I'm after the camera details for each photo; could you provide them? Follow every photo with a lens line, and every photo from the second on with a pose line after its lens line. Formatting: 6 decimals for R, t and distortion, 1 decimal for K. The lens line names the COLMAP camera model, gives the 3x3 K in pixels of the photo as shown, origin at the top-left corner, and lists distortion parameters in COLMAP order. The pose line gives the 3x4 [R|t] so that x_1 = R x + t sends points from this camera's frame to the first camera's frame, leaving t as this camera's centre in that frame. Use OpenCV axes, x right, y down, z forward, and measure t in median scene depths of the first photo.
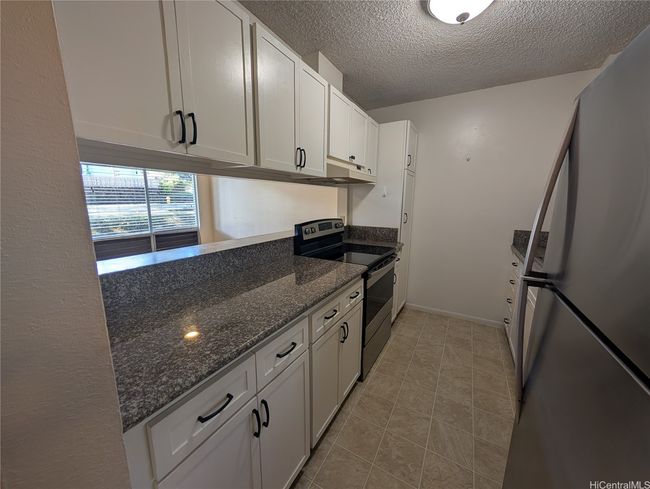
lens RADIAL K [[246.5, 0, 325.3], [0, 246.5, 245.2], [0, 0, 1]] dist [0.001075, 0.000032]
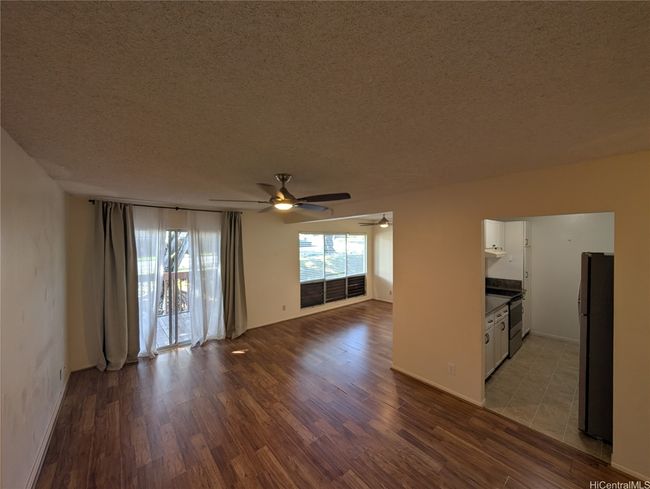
lens RADIAL K [[246.5, 0, 323.9], [0, 246.5, 245.3], [0, 0, 1]] dist [0.001075, 0.000032]
pose [[0.942281, -0.010447, -0.334660, -0.432189], [-0.044464, 0.986756, -0.155999, 0.017813], [0.331857, 0.161875, 0.929337, -1.106621]]
